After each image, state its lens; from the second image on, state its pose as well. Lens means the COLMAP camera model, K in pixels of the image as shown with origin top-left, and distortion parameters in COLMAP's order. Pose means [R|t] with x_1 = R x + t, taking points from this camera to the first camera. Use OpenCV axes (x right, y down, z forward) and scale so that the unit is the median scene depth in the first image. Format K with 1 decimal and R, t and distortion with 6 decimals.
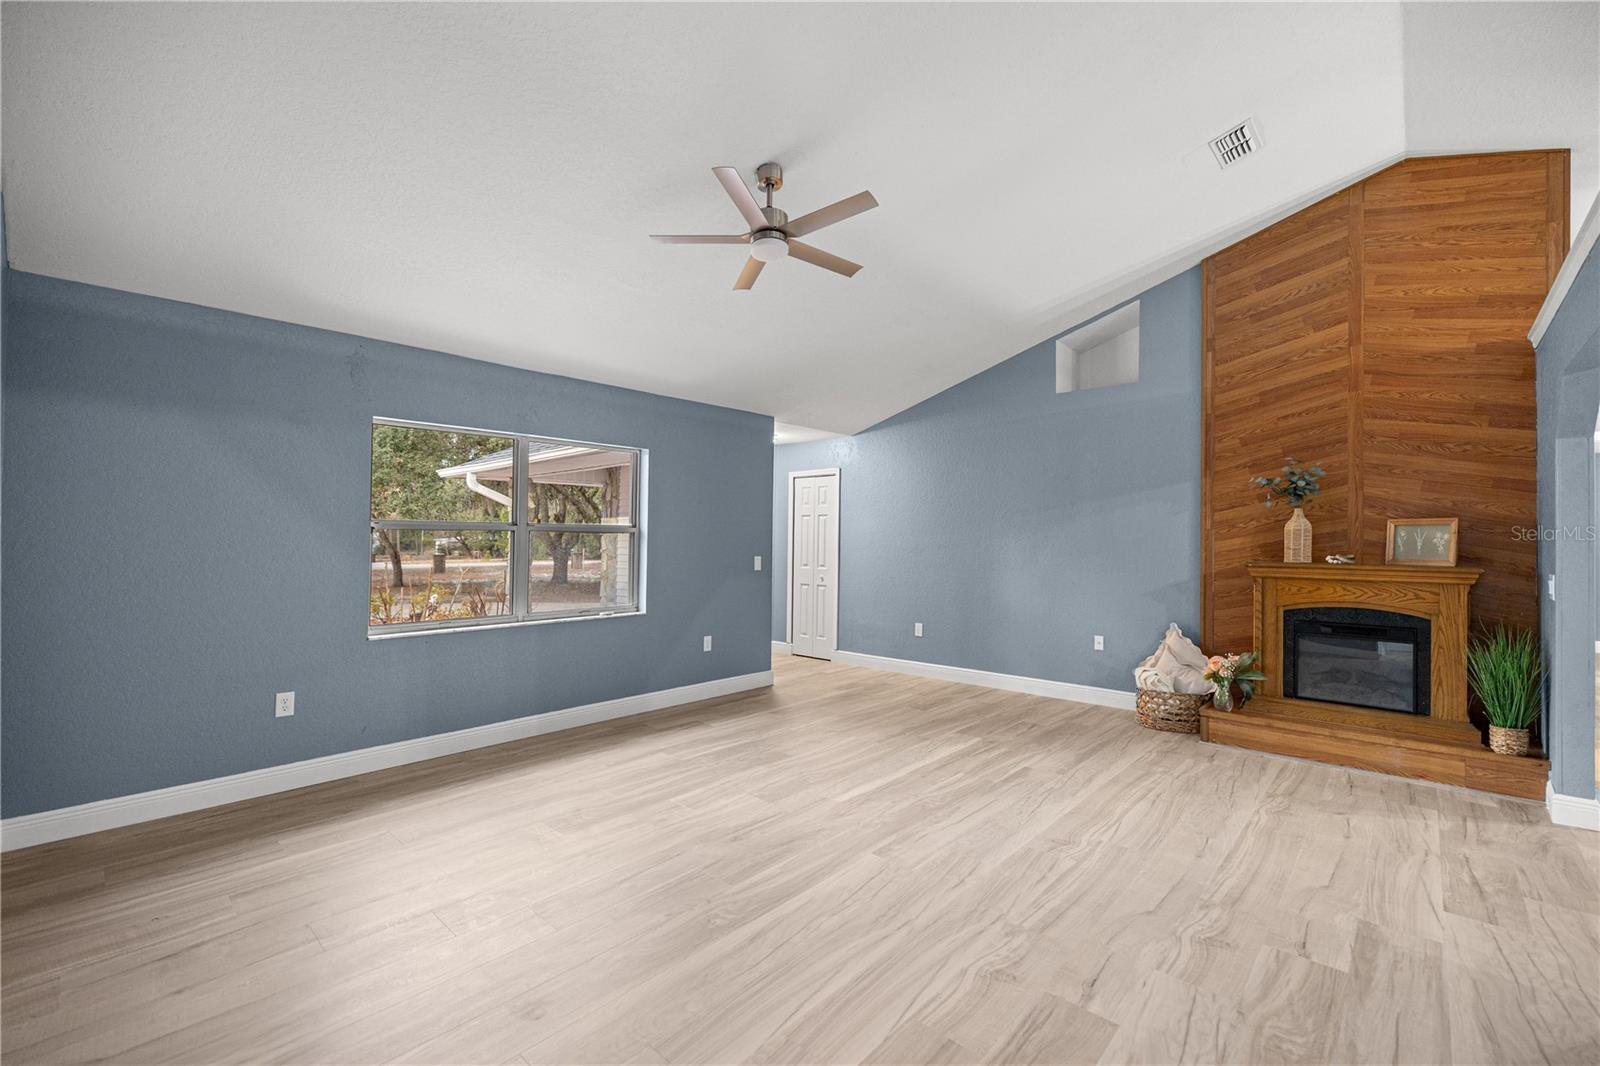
lens RADIAL K [[682.9, 0, 805.1], [0, 682.9, 525.5], [0, 0, 1]] dist [-0.000172, 0.000462]
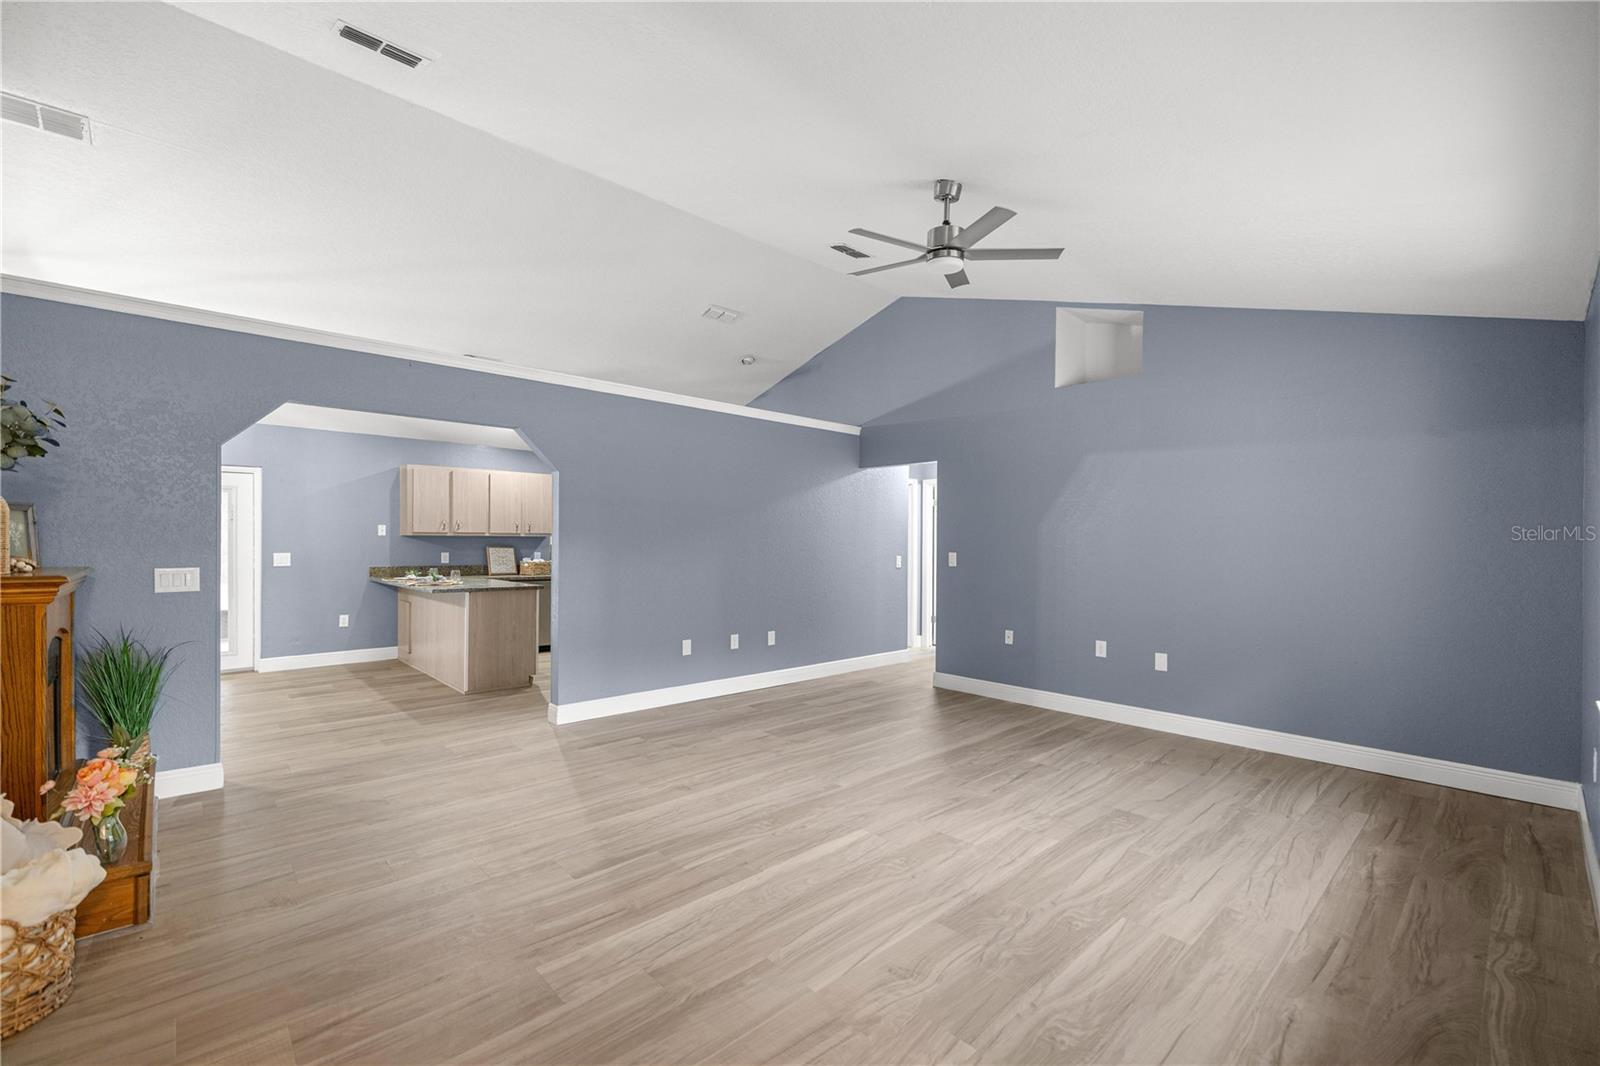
lens RADIAL K [[682.9, 0, 797.2], [0, 682.9, 547.0], [0, 0, 1]] dist [-0.000172, 0.000462]
pose [[-0.996152, -0.011054, 0.086946, 0.055618], [-0.012392, 0.999813, -0.014870, 0.038267], [-0.086765, -0.015890, -0.996102, 1.699163]]
